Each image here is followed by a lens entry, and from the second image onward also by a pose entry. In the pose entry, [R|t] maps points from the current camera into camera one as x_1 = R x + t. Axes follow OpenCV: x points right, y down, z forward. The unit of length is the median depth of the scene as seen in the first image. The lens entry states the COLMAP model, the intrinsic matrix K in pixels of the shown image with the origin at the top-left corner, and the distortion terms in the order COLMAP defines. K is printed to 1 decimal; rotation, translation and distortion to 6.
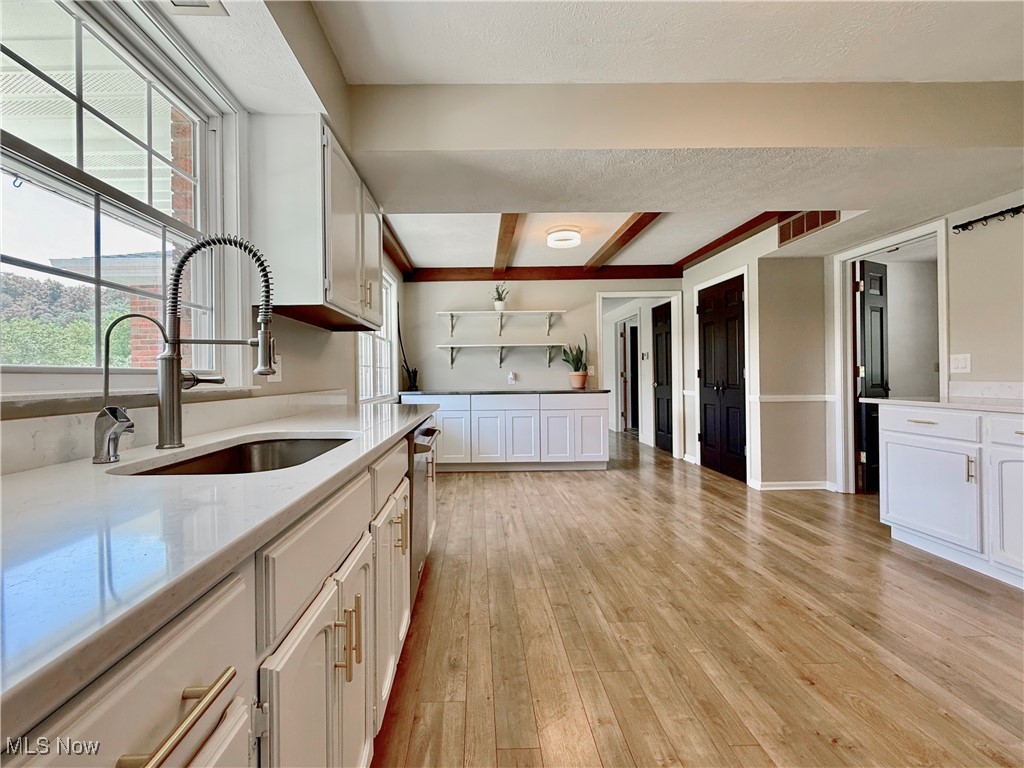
lens RADIAL K [[451.4, 0, 487.3], [0, 451.4, 369.2], [0, 0, 1]] dist [0.004122, 0.000524]
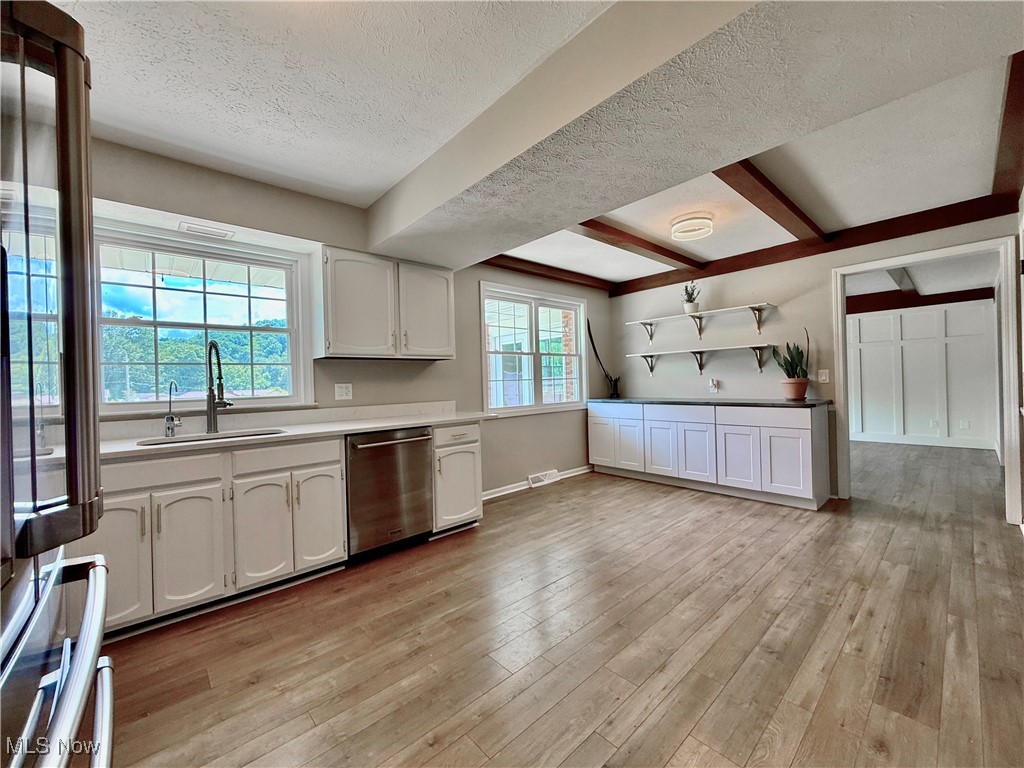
lens RADIAL K [[410.6, 0, 508.8], [0, 410.6, 380.1], [0, 0, 1]] dist [0.000410, 0.000123]
pose [[0.651973, -0.009906, -0.758177, 0.719245], [0.033471, 0.999316, 0.015726, -0.032301], [0.757503, -0.035630, 0.651859, 0.291355]]
